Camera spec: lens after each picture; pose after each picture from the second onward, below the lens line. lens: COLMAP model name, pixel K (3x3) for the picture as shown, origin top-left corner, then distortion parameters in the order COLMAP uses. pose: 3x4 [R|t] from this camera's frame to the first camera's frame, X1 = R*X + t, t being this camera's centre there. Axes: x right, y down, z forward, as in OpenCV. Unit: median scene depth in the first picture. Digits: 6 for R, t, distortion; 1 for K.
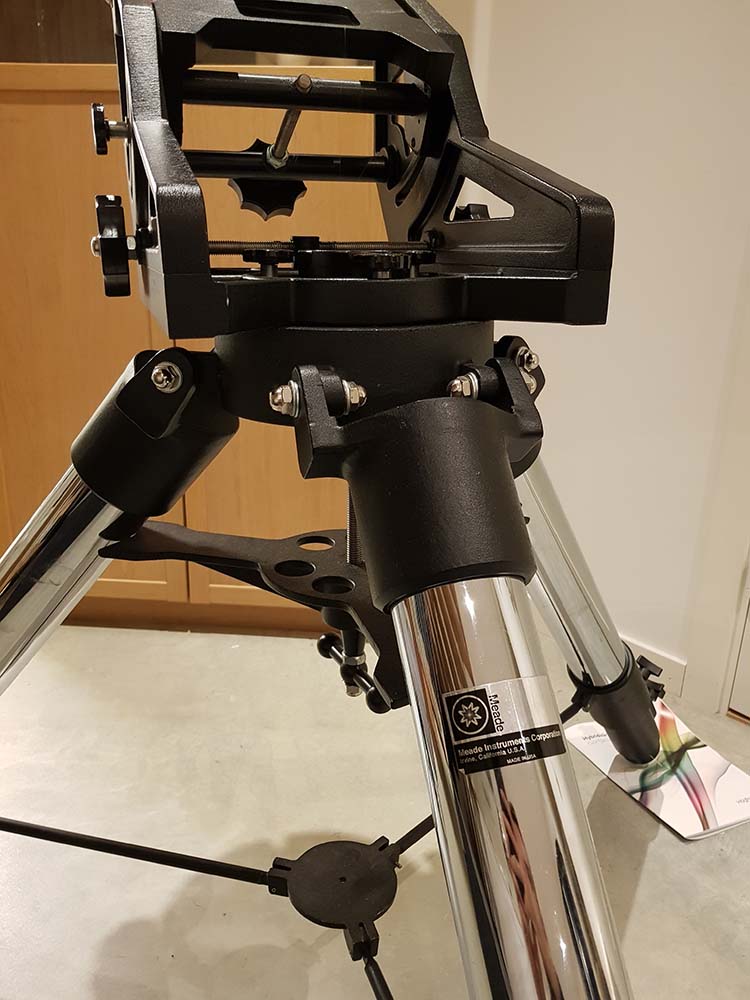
lens RADIAL K [[766.3, 0, 375.0], [0, 766.3, 500.0], [0, 0, 1]] dist [0.119727, -0.241259]
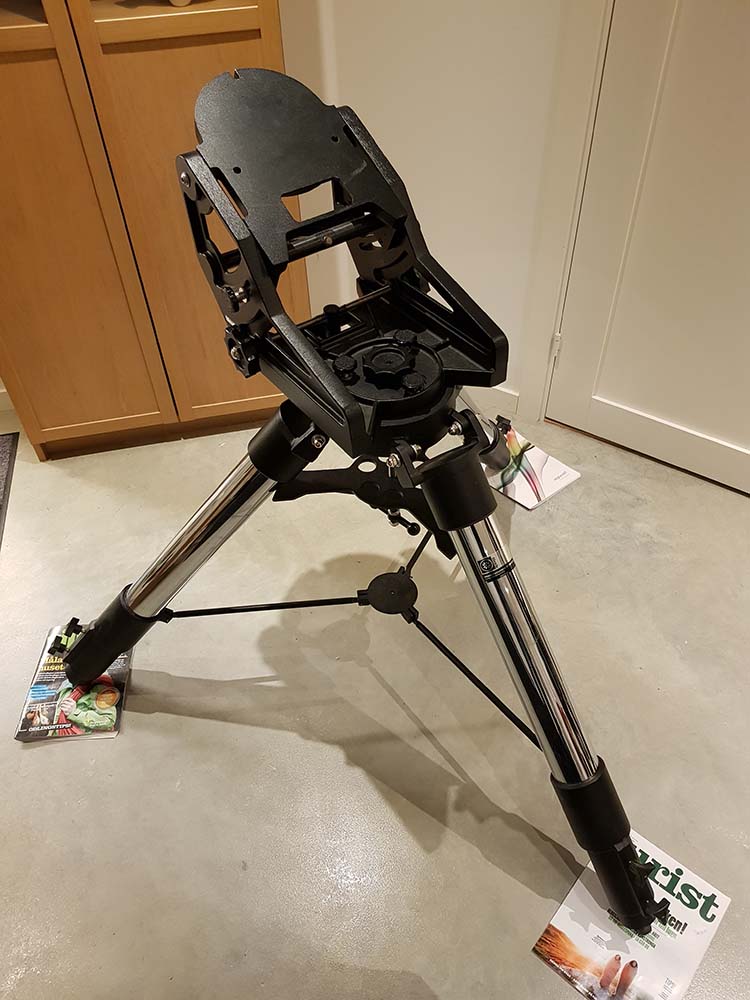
lens RADIAL K [[766.3, 0, 375.0], [0, 766.3, 500.0], [0, 0, 1]] dist [0.119727, -0.241259]
pose [[0.954833, -0.243771, 0.169910, -0.246416], [0.139567, 0.872739, 0.467812, -0.469373], [-0.262326, -0.422969, 0.867342, -0.463619]]
